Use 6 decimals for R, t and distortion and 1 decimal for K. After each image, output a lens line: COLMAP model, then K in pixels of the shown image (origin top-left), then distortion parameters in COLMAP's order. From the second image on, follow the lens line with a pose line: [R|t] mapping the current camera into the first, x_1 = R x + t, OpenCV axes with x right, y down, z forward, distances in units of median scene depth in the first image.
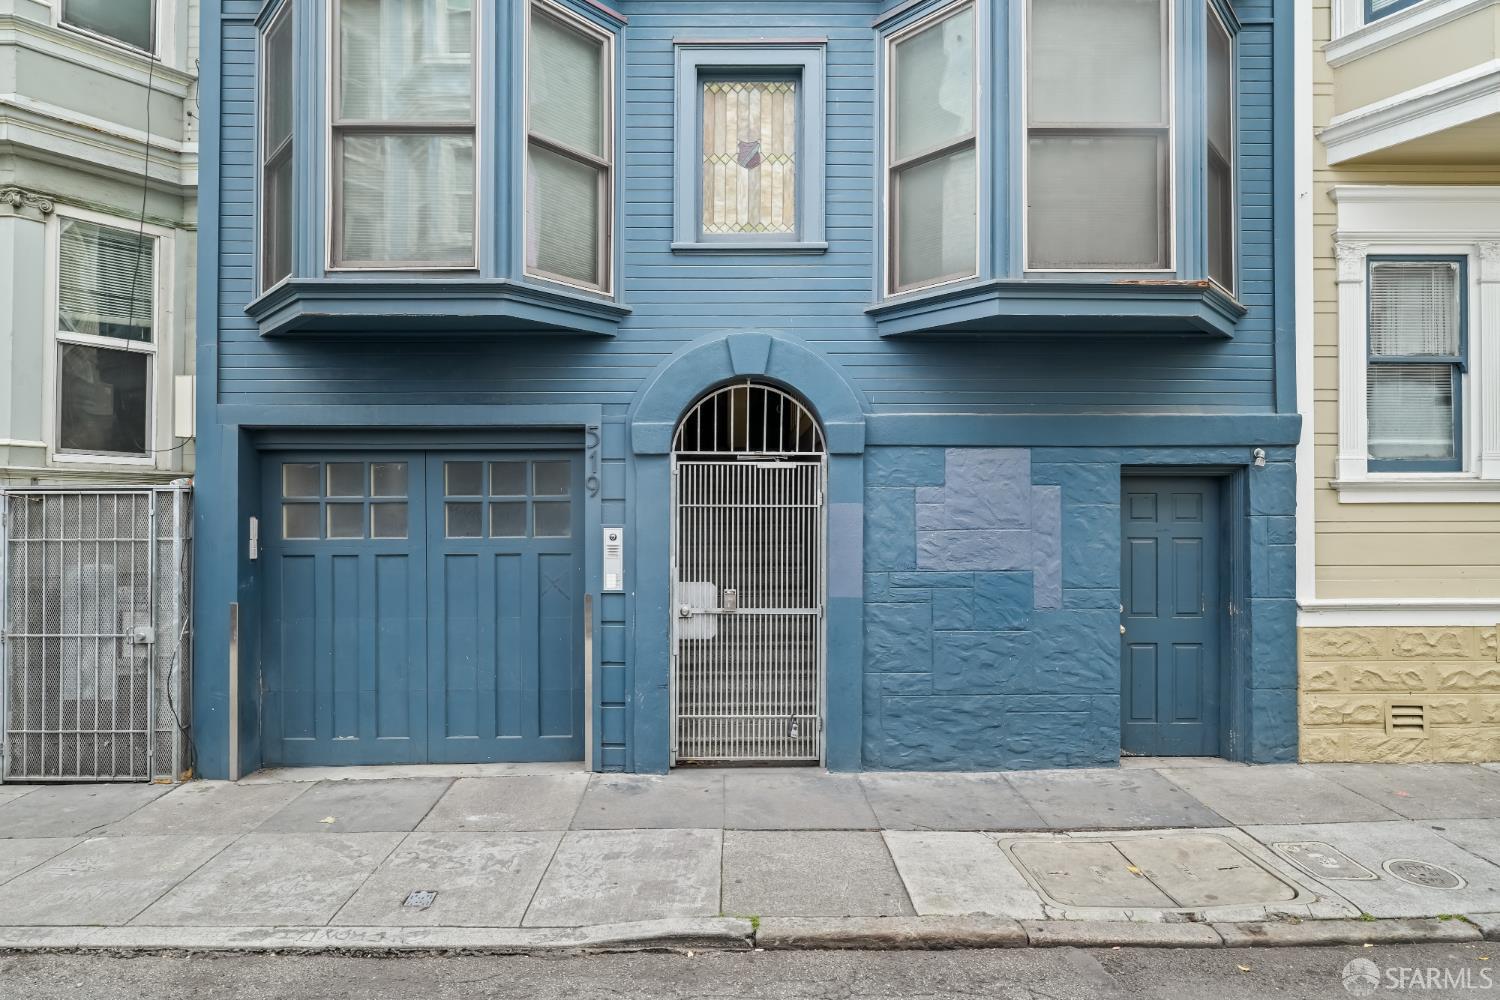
lens RADIAL K [[870.9, 0, 749.8], [0, 870.9, 504.7], [0, 0, 1]] dist [-0.004031, -0.000298]
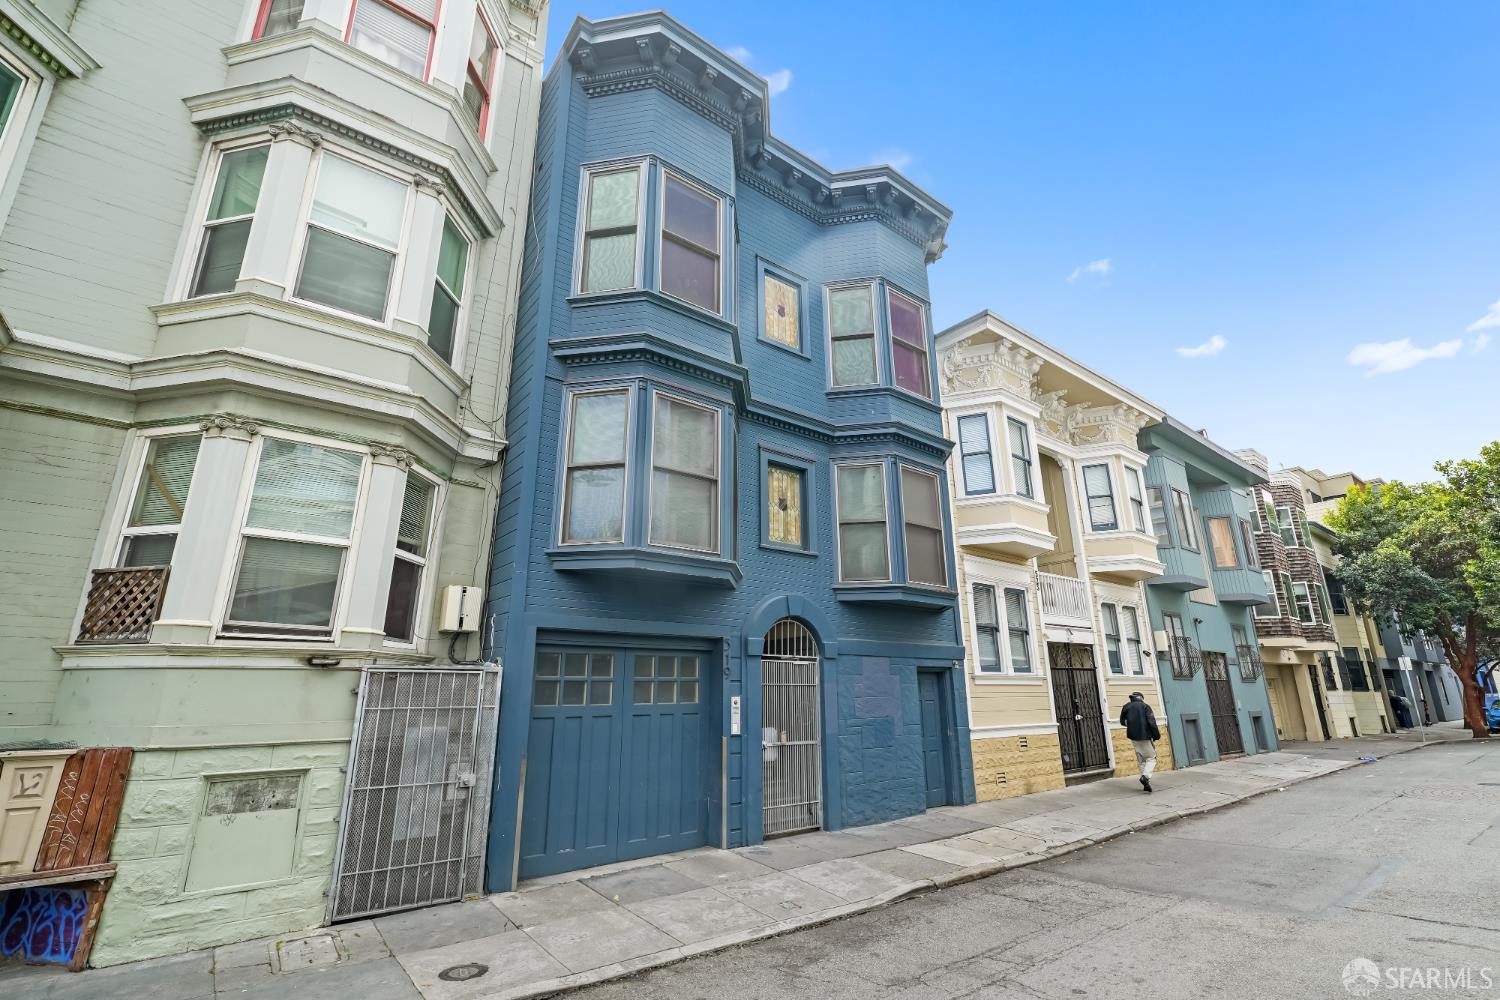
lens RADIAL K [[672.1, 0, 744.2], [0, 672.1, 498.8], [0, 0, 1]] dist [-0.007669, 0.000108]
pose [[0.798685, 0.165982, 0.578405, -1.000634], [-0.005423, 0.963152, -0.268904, 0.005519], [-0.601725, 0.211633, 0.770155, -0.153239]]
